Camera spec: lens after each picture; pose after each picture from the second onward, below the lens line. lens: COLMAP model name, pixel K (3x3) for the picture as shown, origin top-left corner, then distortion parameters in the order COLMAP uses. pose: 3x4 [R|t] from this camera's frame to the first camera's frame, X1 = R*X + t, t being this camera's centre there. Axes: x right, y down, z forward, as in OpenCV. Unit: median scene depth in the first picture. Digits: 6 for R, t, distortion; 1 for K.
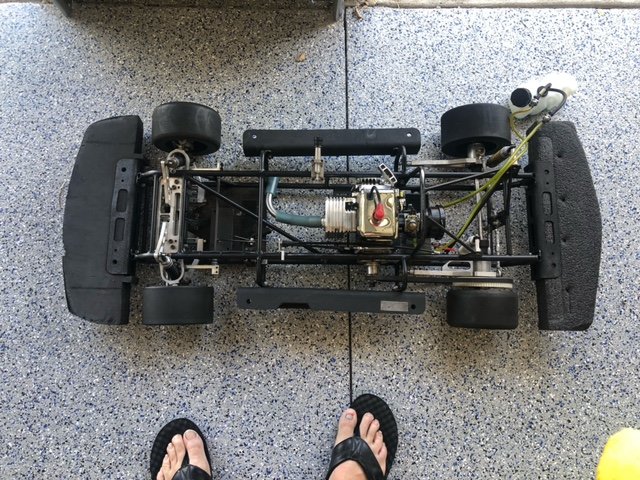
lens RADIAL K [[505.5, 0, 320.0], [0, 505.5, 240.0], [0, 0, 1]] dist [0.024777, -0.003355]
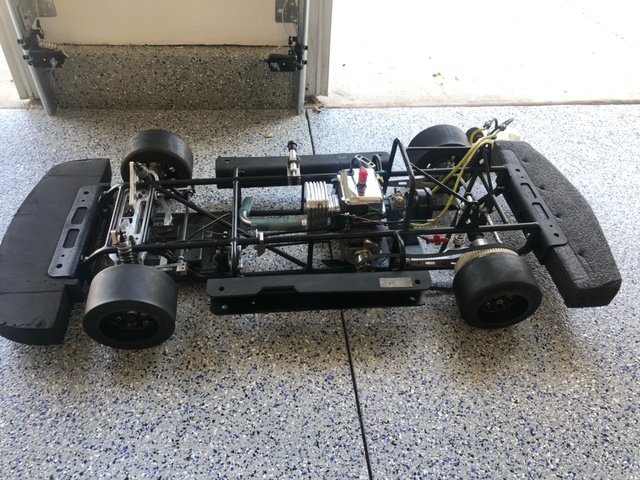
lens RADIAL K [[505.5, 0, 320.0], [0, 505.5, 240.0], [0, 0, 1]] dist [0.024777, -0.003355]
pose [[0.993598, -0.053813, 0.099336, -0.056213], [0.099434, 0.833954, -0.542802, 0.483174], [-0.053632, 0.549205, 0.833965, 0.244361]]
